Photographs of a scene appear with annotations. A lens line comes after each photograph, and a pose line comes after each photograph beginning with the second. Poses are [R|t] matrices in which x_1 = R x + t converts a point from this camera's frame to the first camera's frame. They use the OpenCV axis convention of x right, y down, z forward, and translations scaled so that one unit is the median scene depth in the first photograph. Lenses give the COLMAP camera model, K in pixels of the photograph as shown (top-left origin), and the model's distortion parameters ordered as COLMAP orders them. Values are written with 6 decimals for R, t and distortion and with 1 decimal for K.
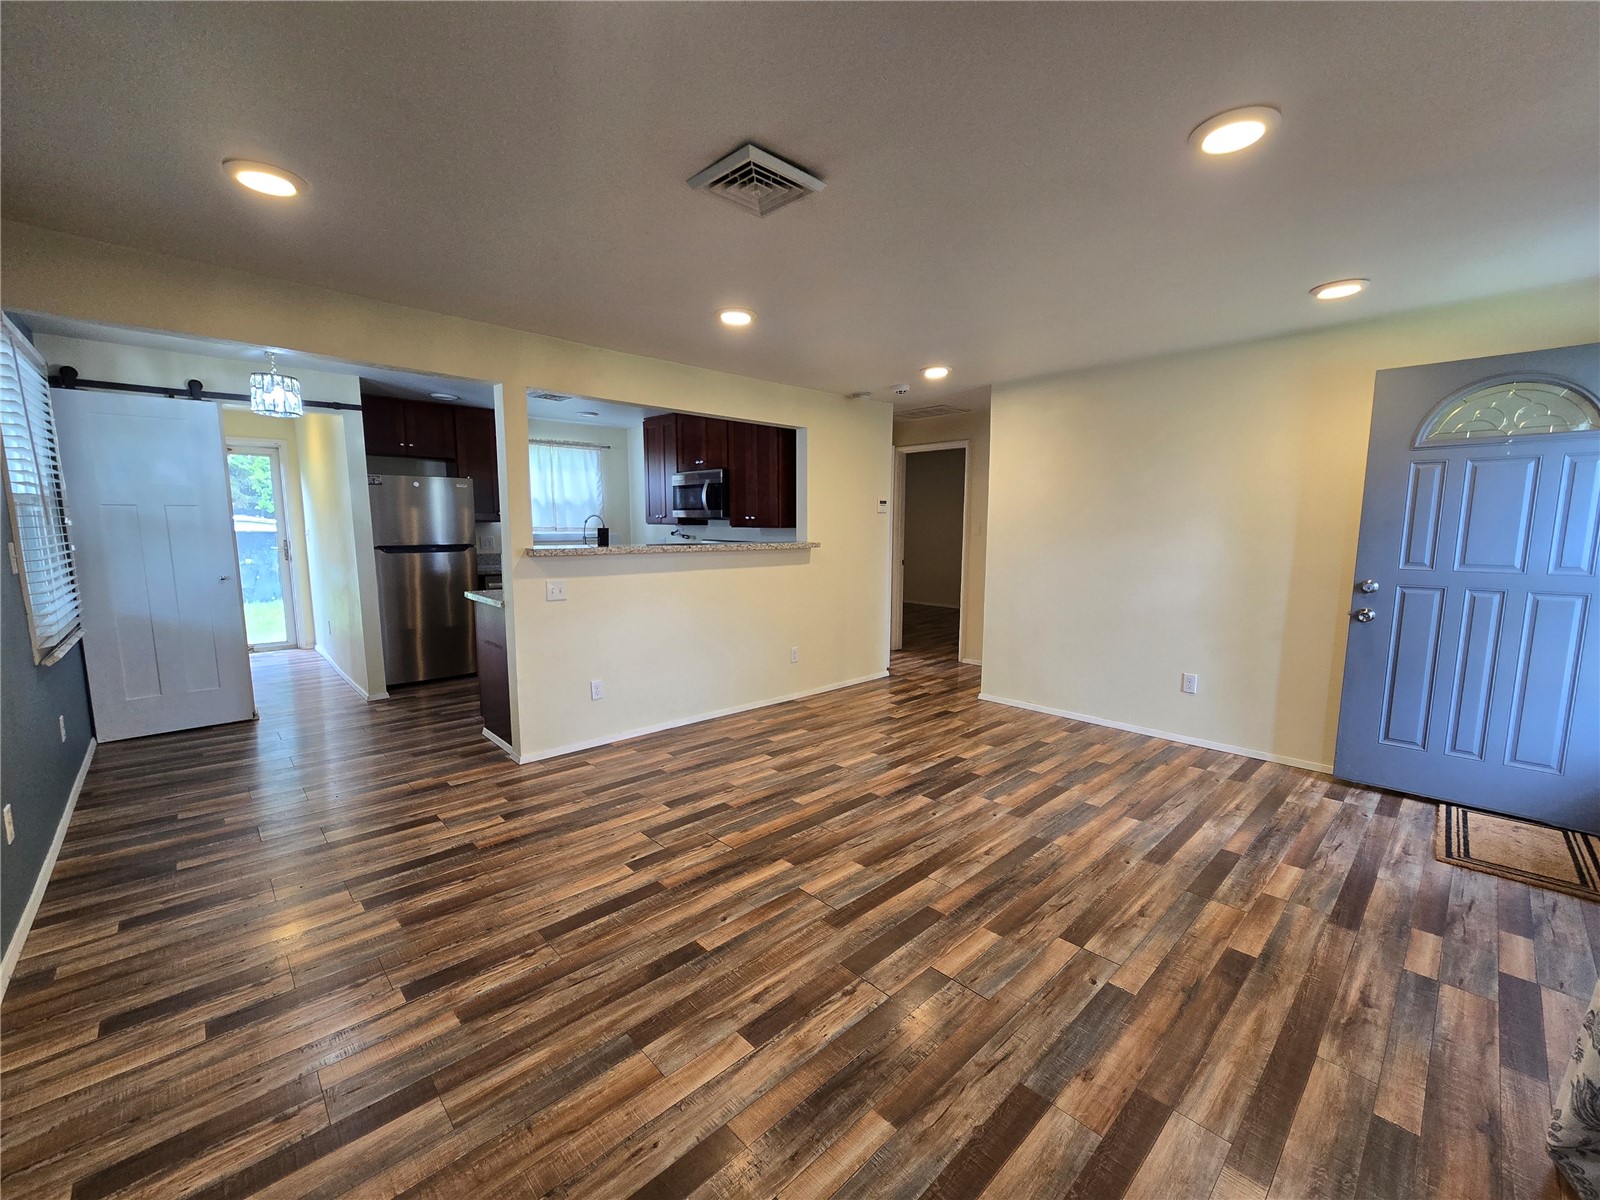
lens RADIAL K [[652.8, 0, 795.8], [0, 652.8, 592.7], [0, 0, 1]] dist [0.000453, 0.000074]
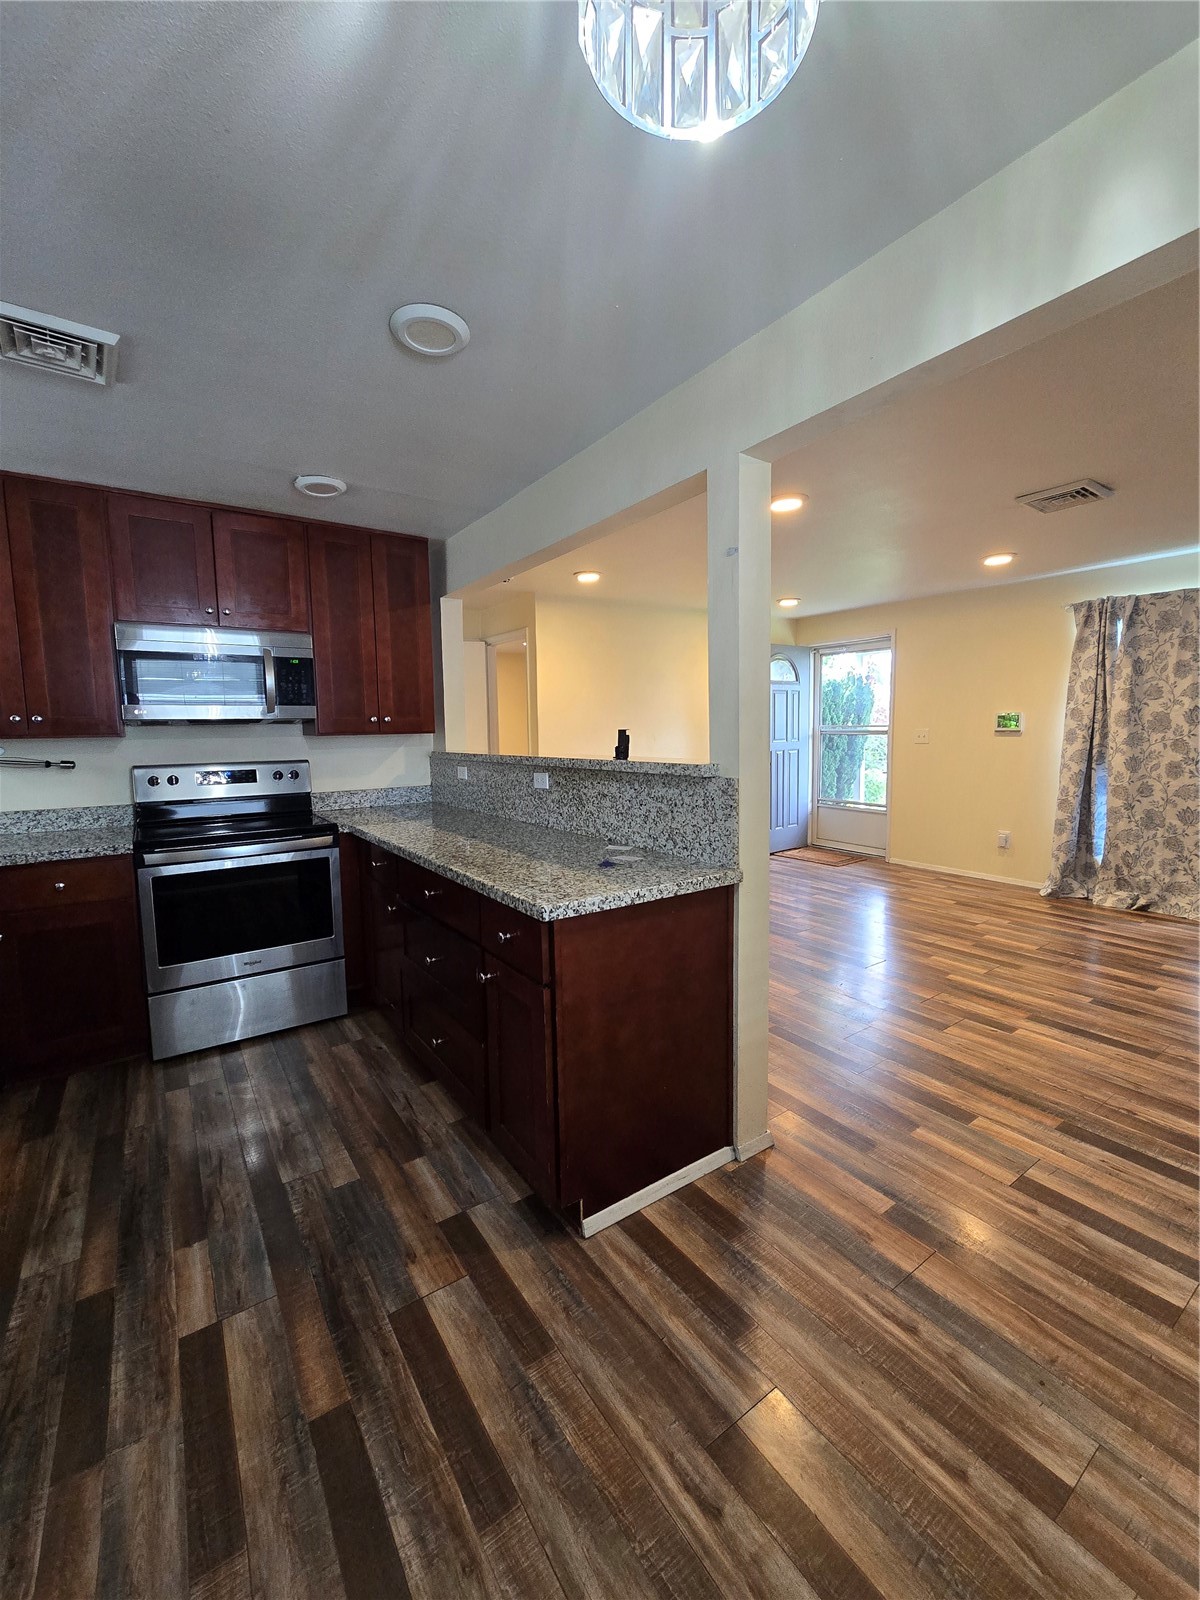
lens RADIAL K [[652.8, 0, 592.7], [0, 652.8, 805.3], [0, 0, 1]] dist [0.000453, 0.000074]
pose [[0.153153, -0.127318, 0.979966, -1.417704], [0.123478, 0.986359, 0.108851, -0.161105], [-0.980458, 0.104333, 0.166785, 1.505670]]
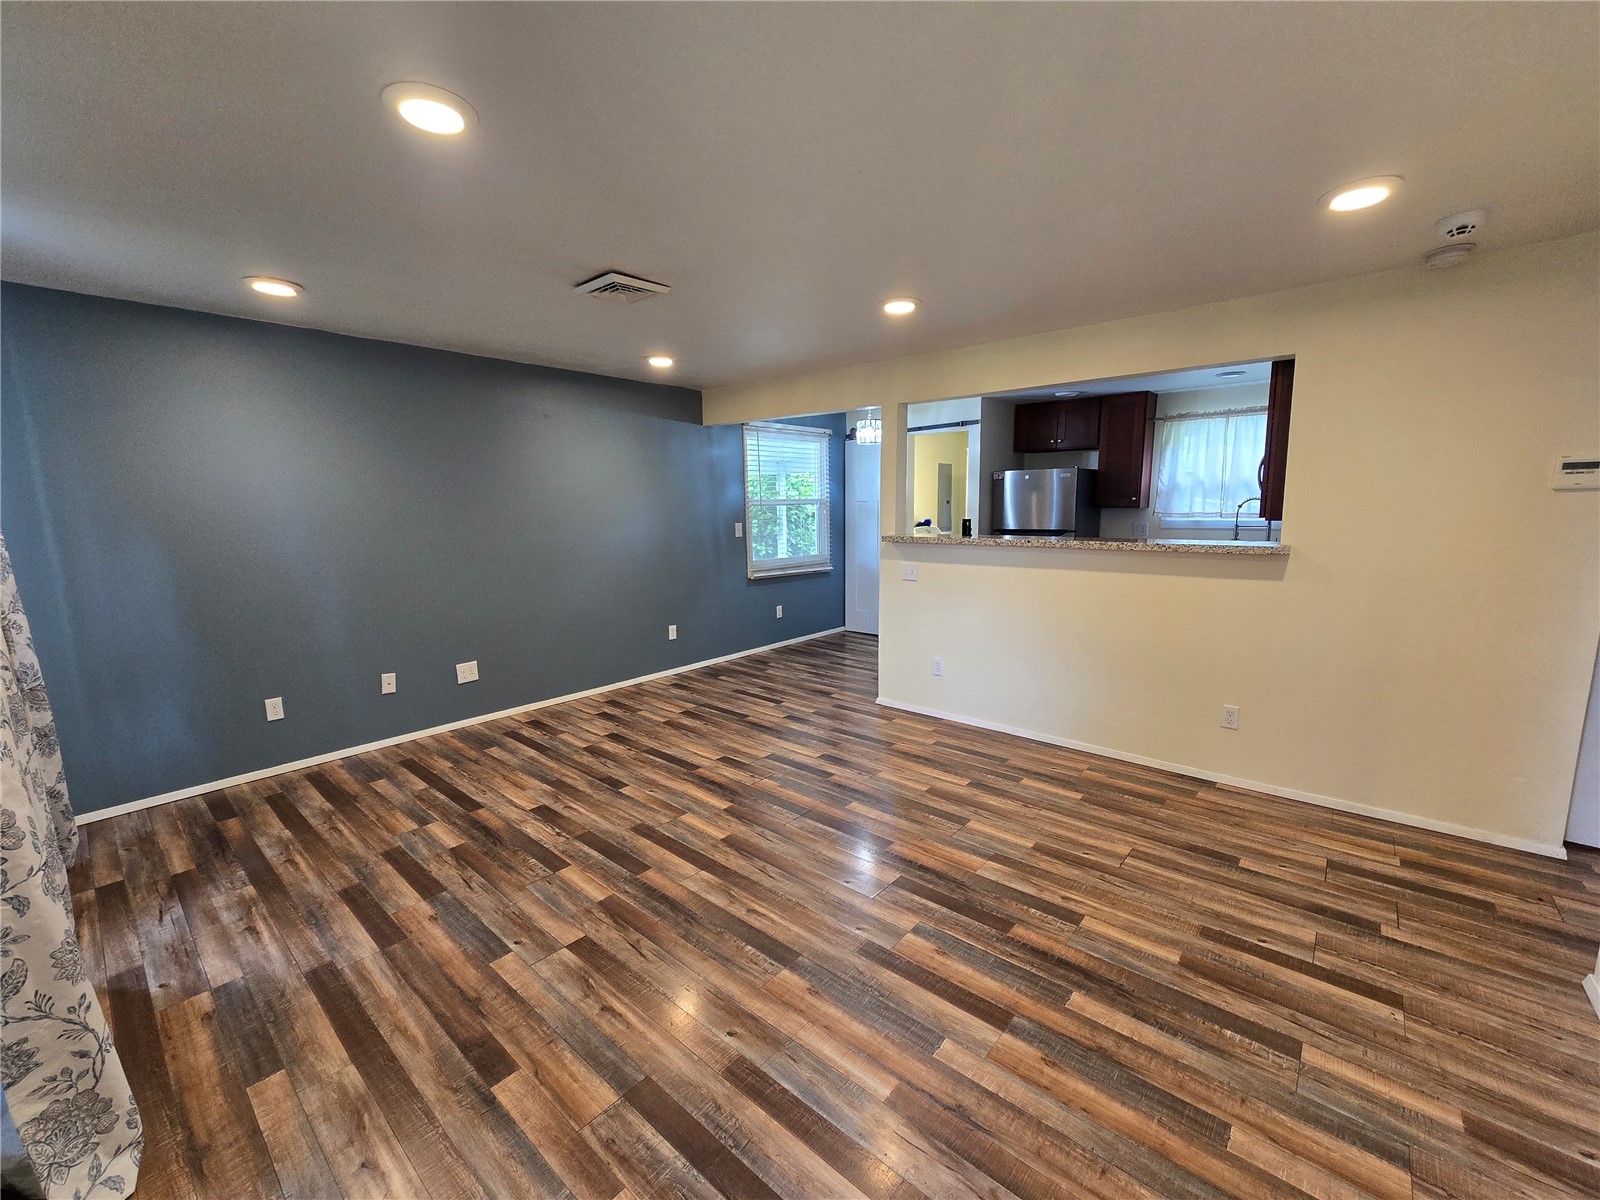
lens RADIAL K [[652.8, 0, 795.8], [0, 652.8, 592.7], [0, 0, 1]] dist [0.000453, 0.000074]
pose [[0.102771, 0.126085, -0.986682, 1.171944], [-0.091641, 0.988915, 0.116825, -0.127913], [0.990475, 0.078415, 0.113186, 0.996104]]
